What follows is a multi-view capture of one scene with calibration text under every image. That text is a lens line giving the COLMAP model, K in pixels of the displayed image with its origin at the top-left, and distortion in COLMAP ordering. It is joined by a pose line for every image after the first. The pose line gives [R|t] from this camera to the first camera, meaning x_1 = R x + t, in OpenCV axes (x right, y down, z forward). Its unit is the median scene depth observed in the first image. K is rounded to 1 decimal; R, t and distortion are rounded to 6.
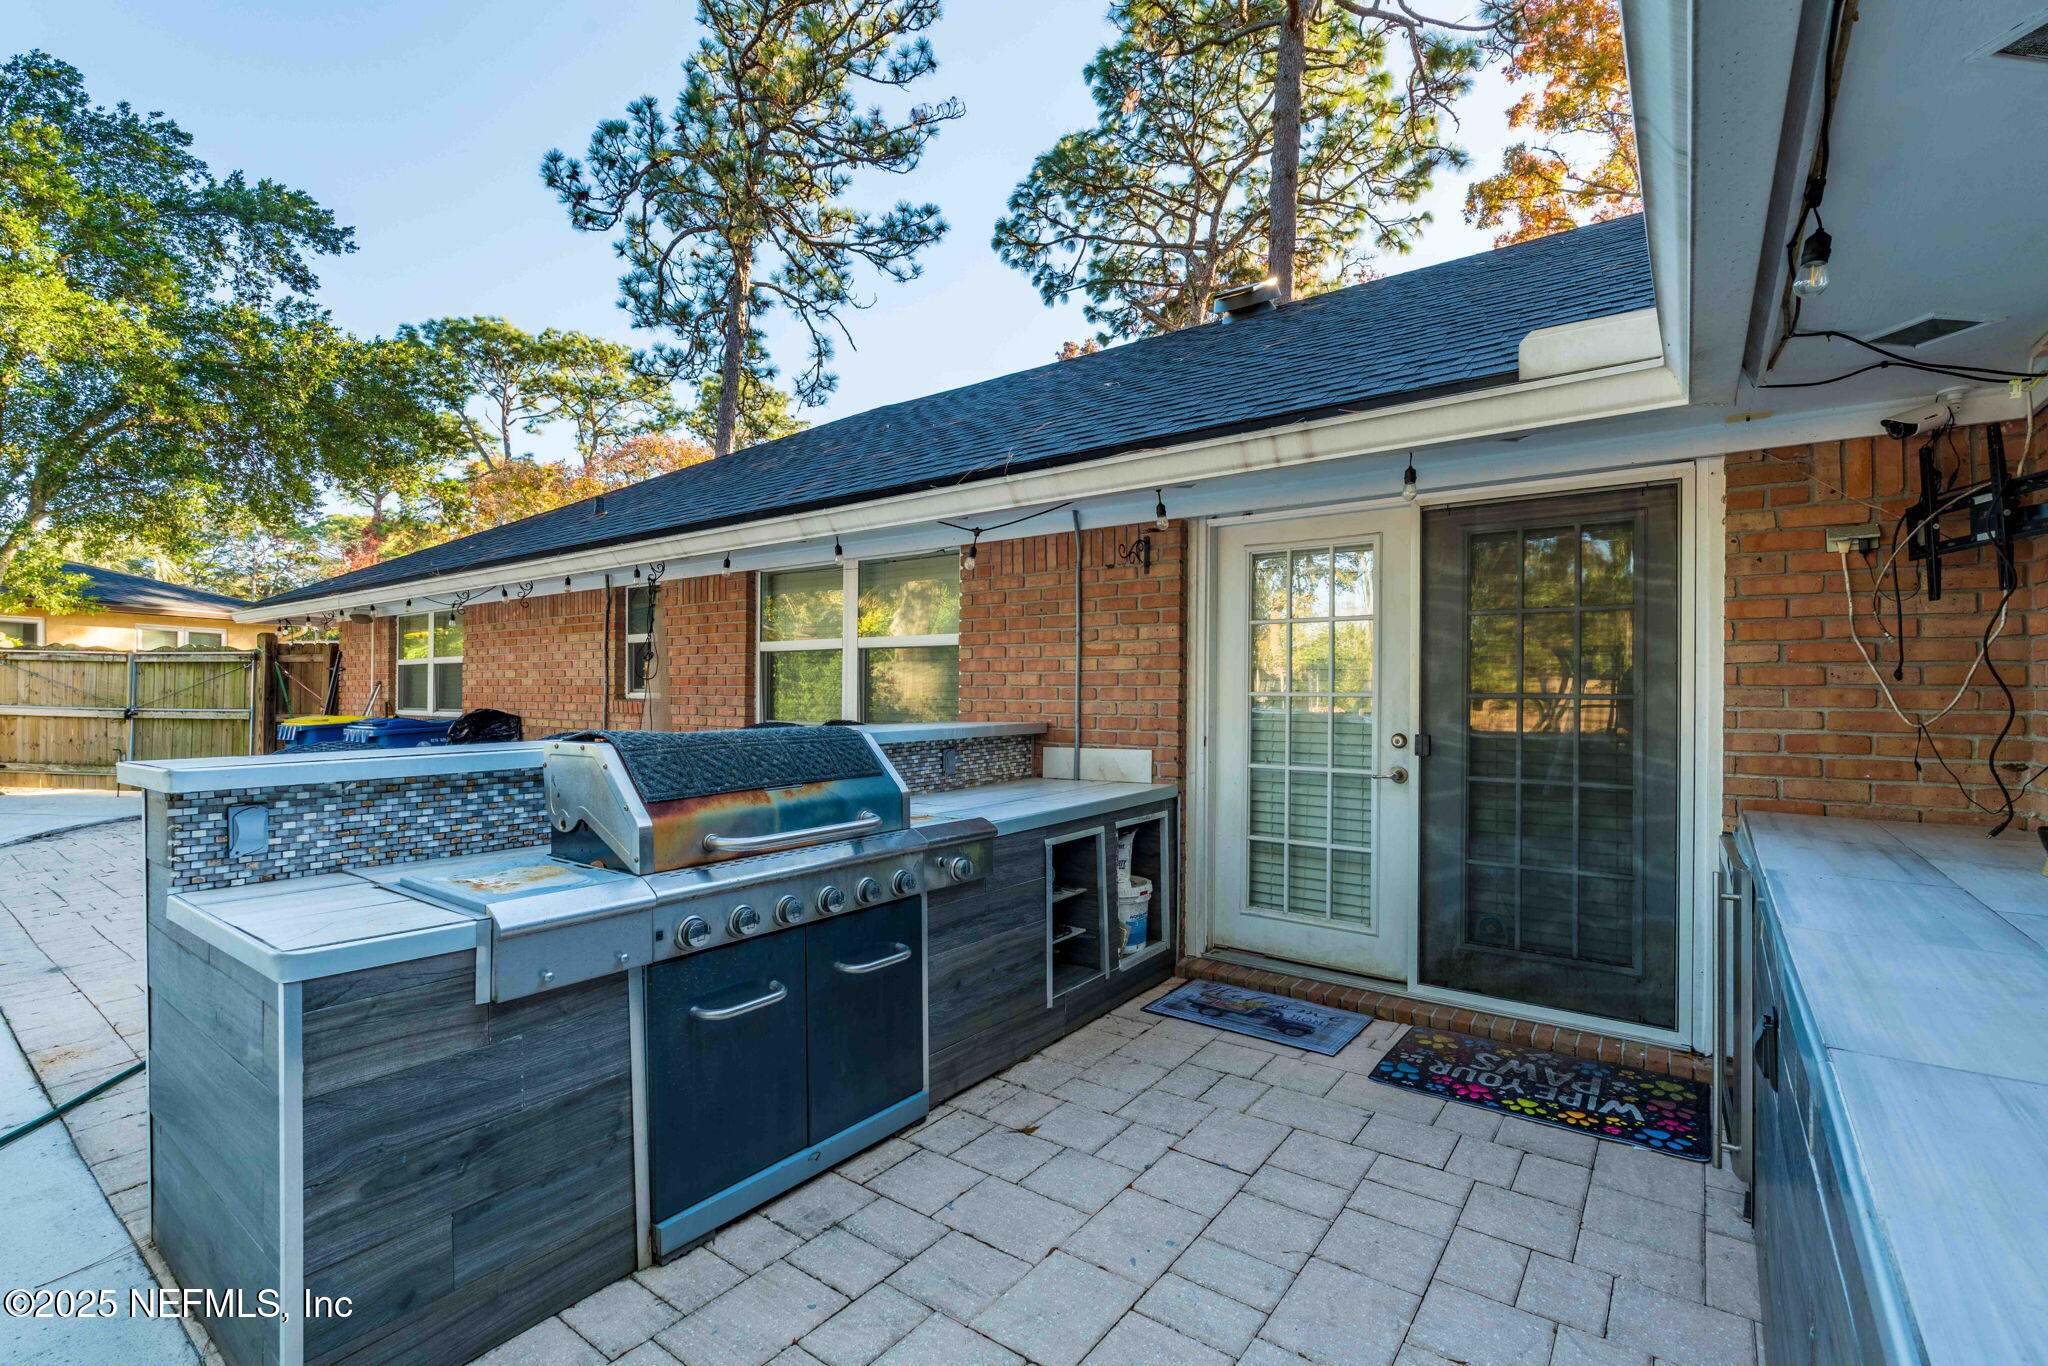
lens RADIAL K [[906.0, 0, 1025.3], [0, 906.0, 690.5], [0, 0, 1]] dist [-0.002610, -0.000653]
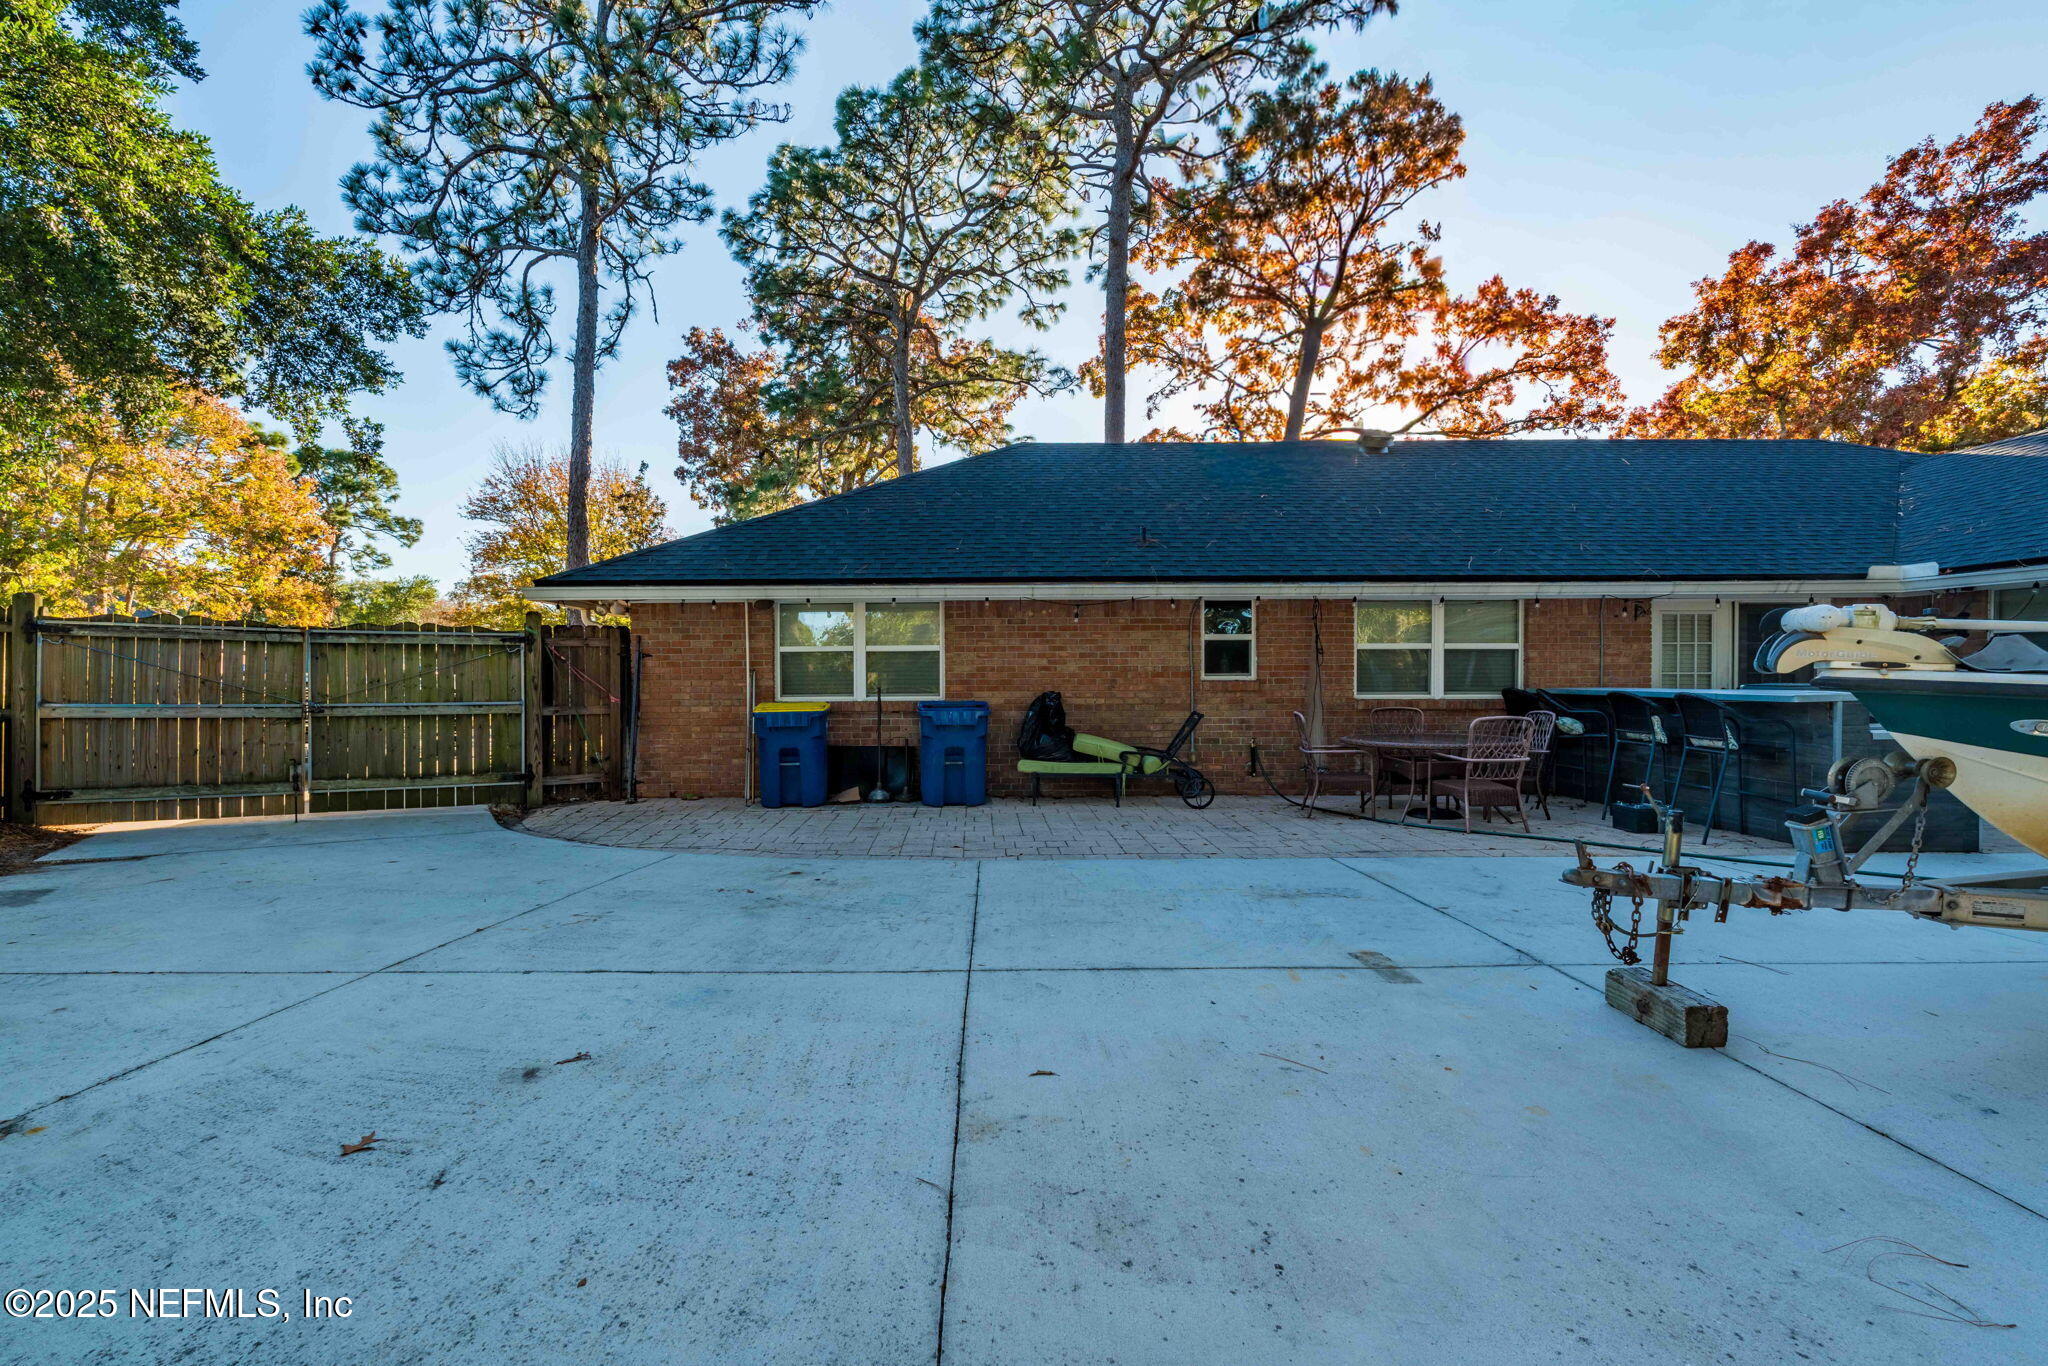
lens RADIAL K [[906.0, 0, 1021.3], [0, 906.0, 676.4], [0, 0, 1]] dist [-0.002610, -0.000653]
pose [[0.813748, -0.001791, 0.581215, -0.959395], [0.006902, 0.999955, -0.006582, 0.006072], [-0.581177, 0.009367, 0.813723, 0.020346]]
